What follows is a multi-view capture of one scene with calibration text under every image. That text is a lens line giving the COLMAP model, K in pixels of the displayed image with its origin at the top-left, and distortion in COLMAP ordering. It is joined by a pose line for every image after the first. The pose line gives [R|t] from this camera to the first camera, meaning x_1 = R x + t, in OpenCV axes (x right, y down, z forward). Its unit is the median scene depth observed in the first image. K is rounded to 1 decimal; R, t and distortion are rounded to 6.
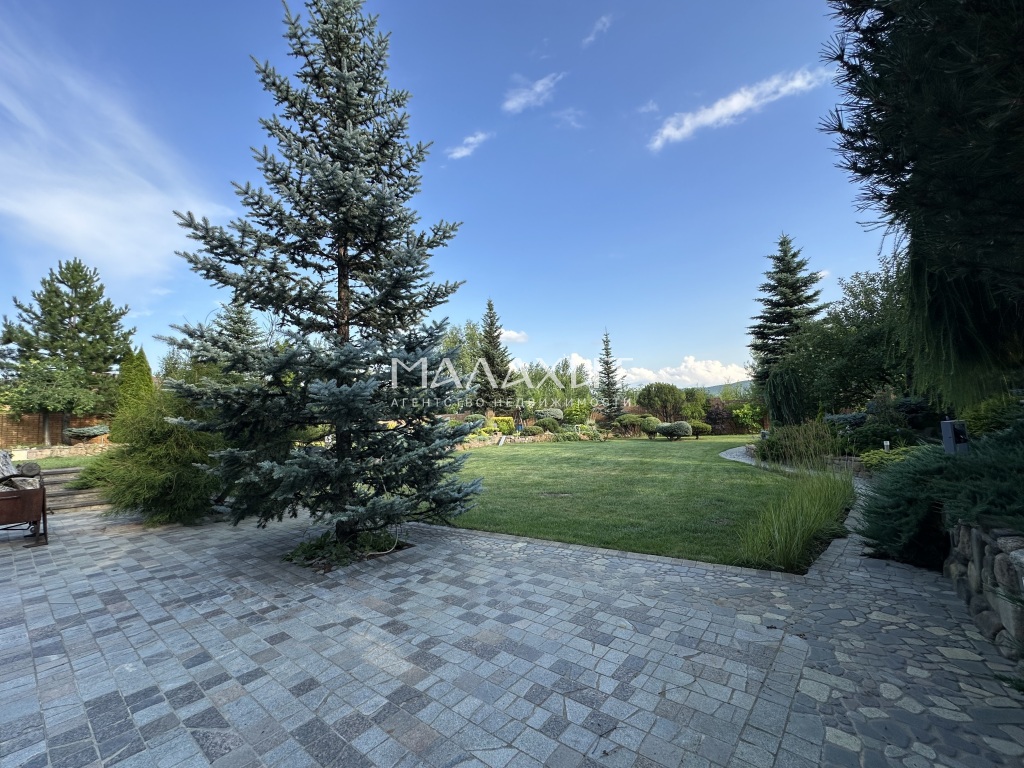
lens RADIAL K [[410.2, 0, 515.4], [0, 410.2, 379.0], [0, 0, 1]] dist [-0.002104, -0.000373]
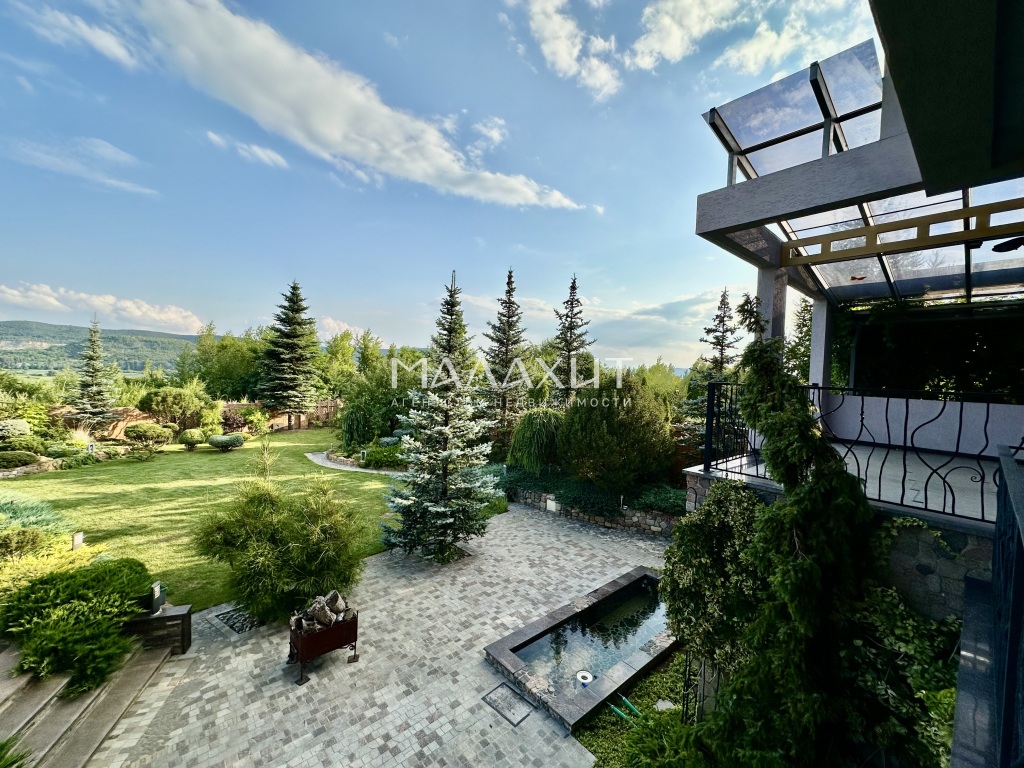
lens RADIAL K [[410.2, 0, 515.6], [0, 410.2, 381.1], [0, 0, 1]] dist [-0.002104, -0.000373]
pose [[0.154174, 0.032744, 0.987501, -0.534826], [-0.145124, 0.989361, -0.010148, -0.128359], [-0.977328, -0.141746, 0.157286, 0.057932]]
